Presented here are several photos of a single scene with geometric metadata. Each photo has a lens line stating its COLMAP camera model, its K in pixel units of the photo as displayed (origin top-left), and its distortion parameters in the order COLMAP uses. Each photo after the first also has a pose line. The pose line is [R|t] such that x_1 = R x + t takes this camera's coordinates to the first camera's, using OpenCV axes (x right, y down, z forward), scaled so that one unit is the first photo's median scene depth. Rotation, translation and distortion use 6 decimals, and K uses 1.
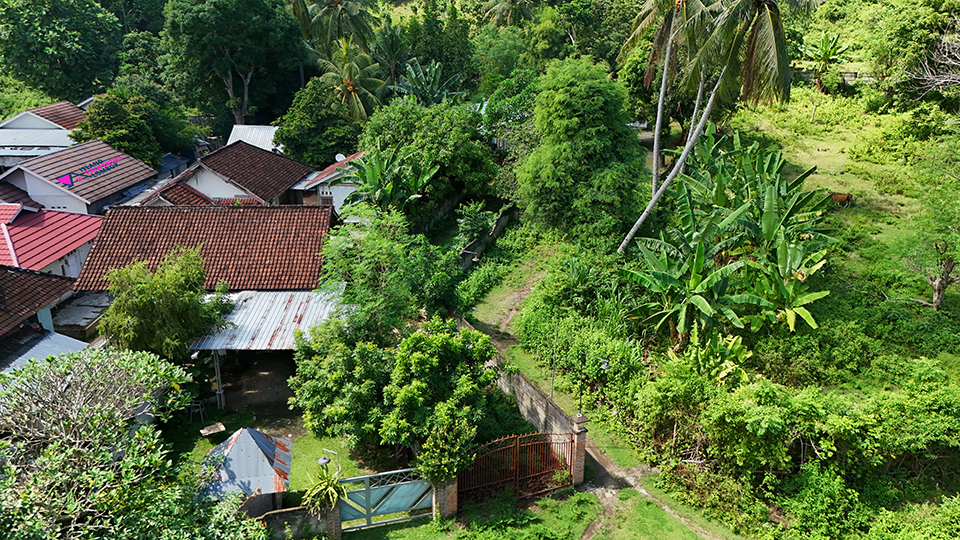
lens RADIAL K [[698.5, 0, 480.0], [0, 698.5, 270.0], [0, 0, 1]] dist [0.081766, -0.079367]
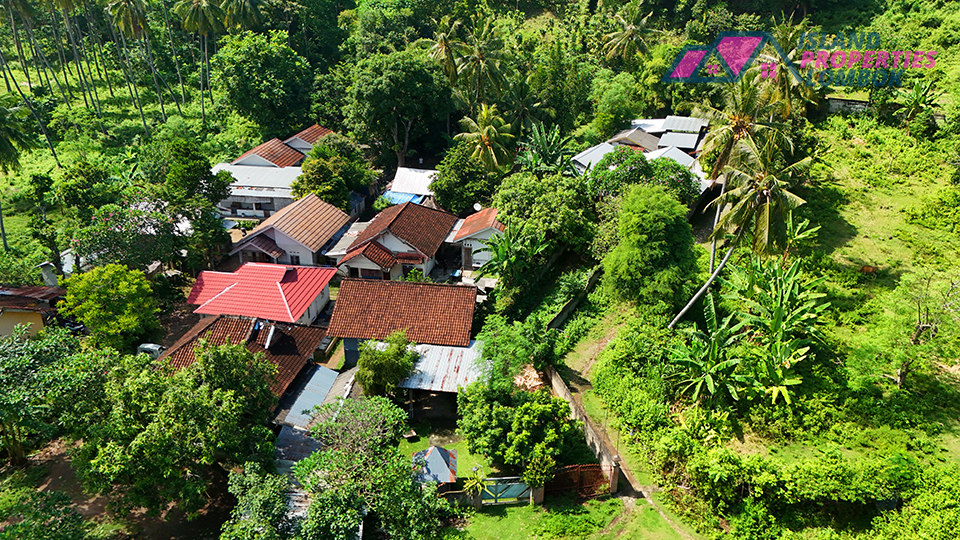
lens RADIAL K [[698.5, 0, 480.0], [0, 698.5, 270.0], [0, 0, 1]] dist [0.081766, -0.079367]
pose [[0.985473, 0.068045, -0.155603, 0.040040], [-0.054020, 0.994231, 0.092659, -0.336797], [0.161011, -0.082907, 0.983464, -0.632129]]
